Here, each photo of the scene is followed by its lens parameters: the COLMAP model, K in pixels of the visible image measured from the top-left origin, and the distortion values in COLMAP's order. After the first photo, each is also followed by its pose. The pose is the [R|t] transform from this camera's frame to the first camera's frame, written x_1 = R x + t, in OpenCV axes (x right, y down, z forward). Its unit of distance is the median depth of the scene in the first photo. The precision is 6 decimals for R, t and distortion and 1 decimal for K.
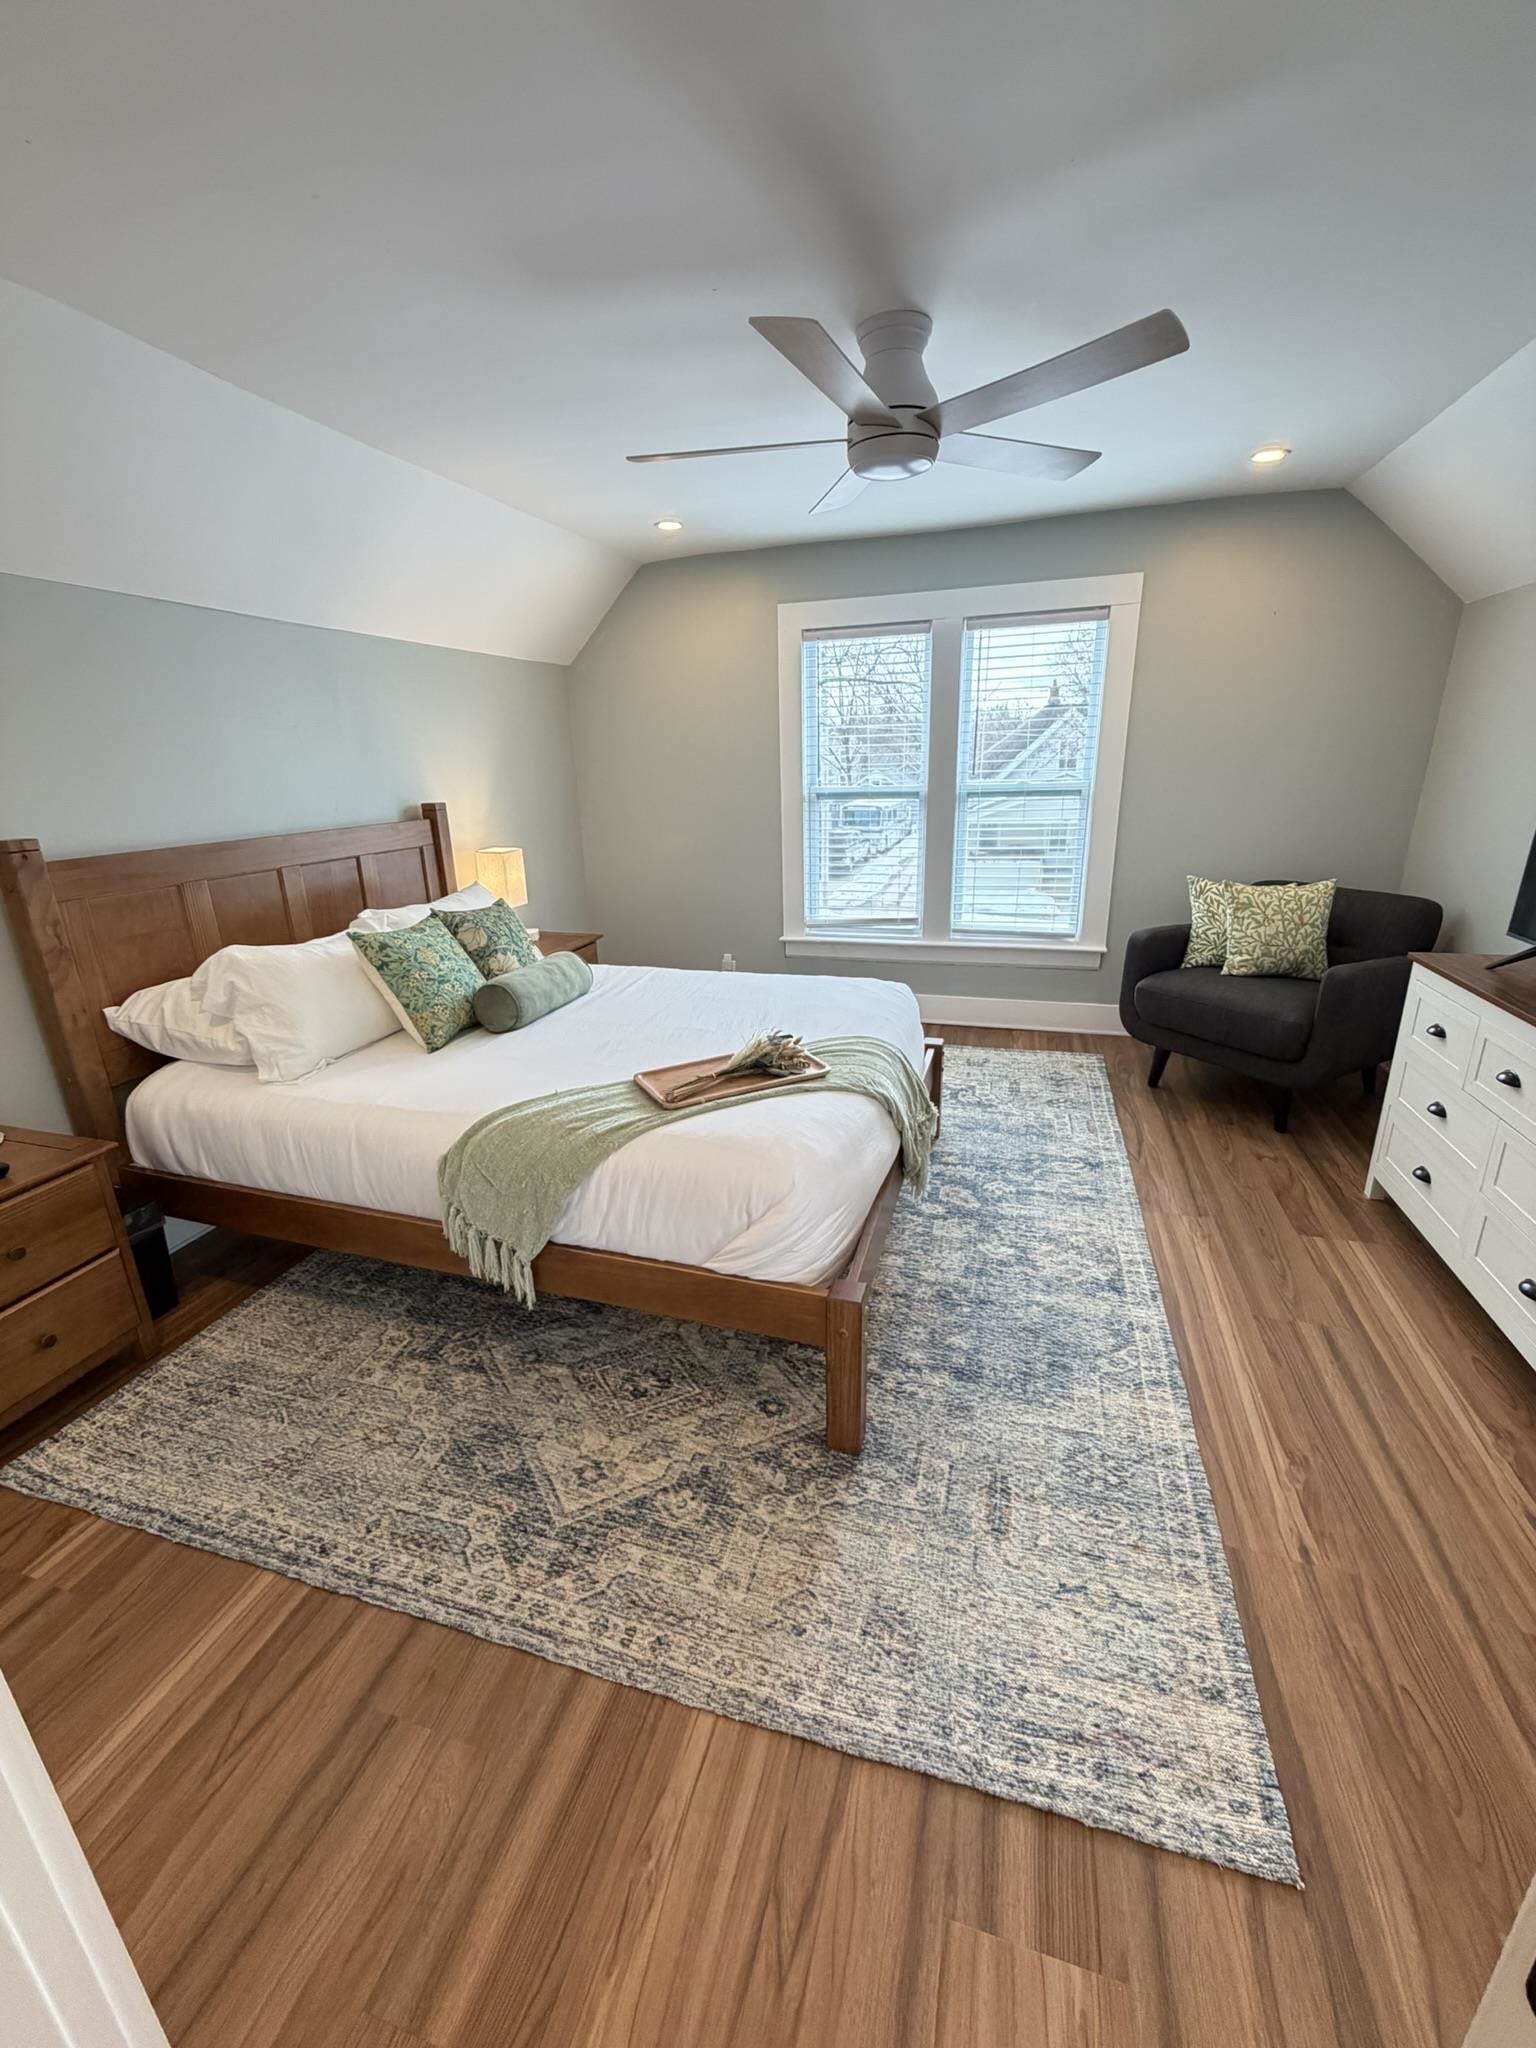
lens RADIAL K [[819.9, 0, 749.5], [0, 819.9, 1027.1], [0, 0, 1]] dist [0.000786, 0.000202]
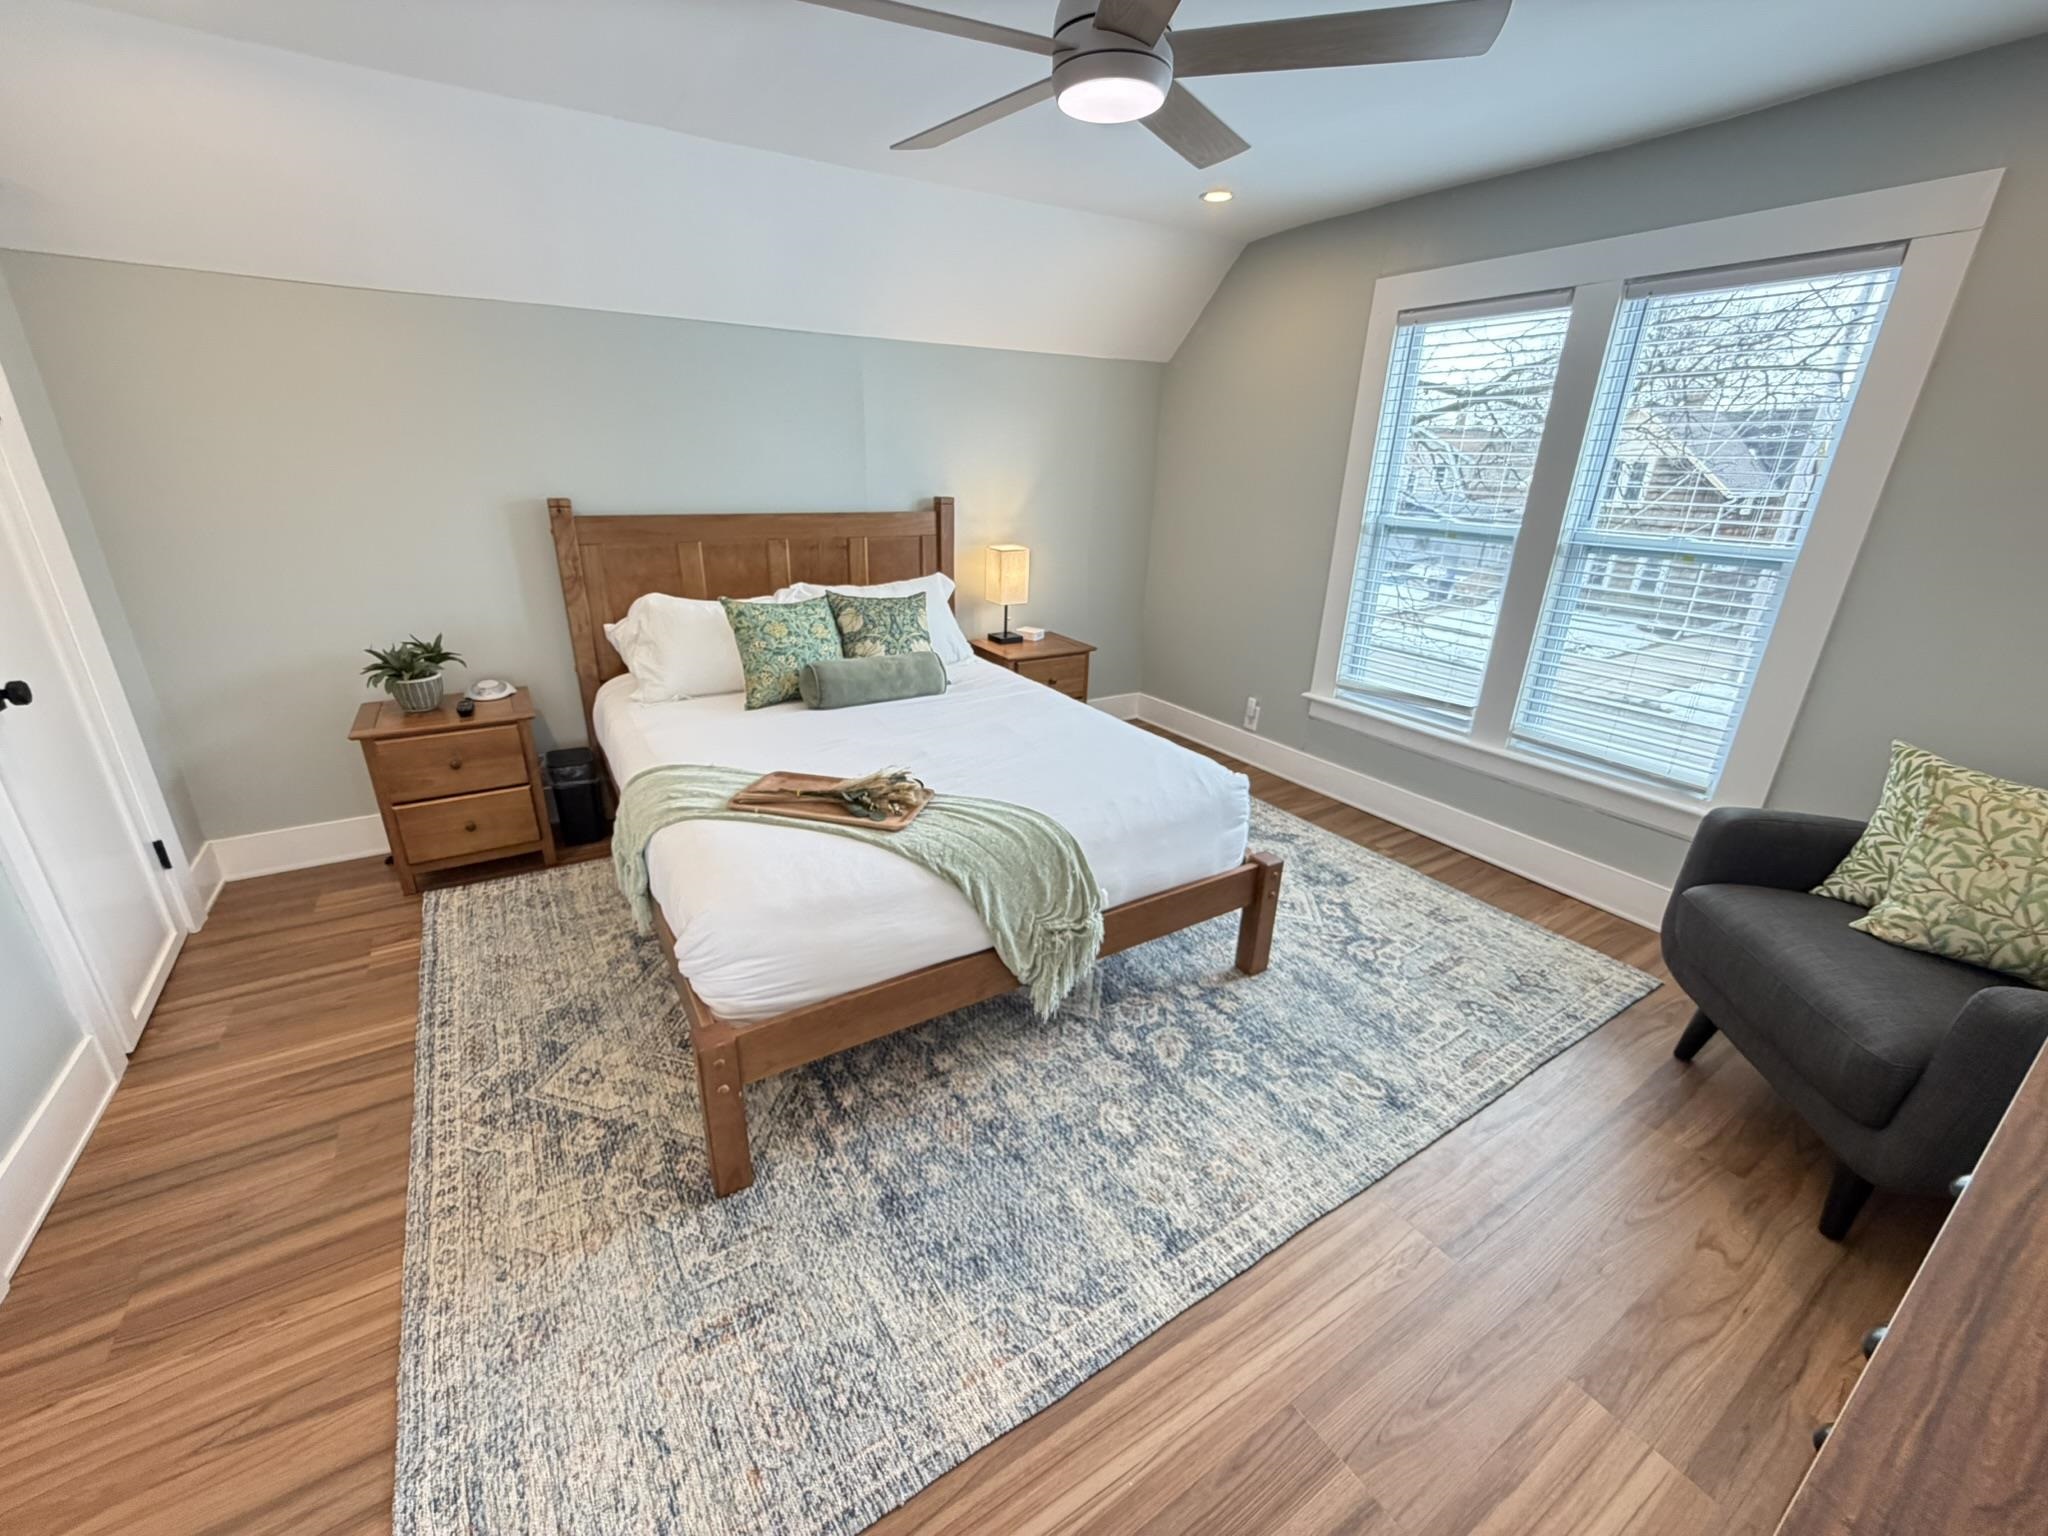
lens RADIAL K [[812.9, 0, 1021.4], [0, 812.9, 774.2], [0, 0, 1]] dist [-0.000506, -0.000179]
pose [[0.756994, 0.280945, -0.589940, 0.717246], [-0.246169, 0.958946, 0.140798, -0.162996], [0.605277, 0.038641, 0.795076, 0.363800]]
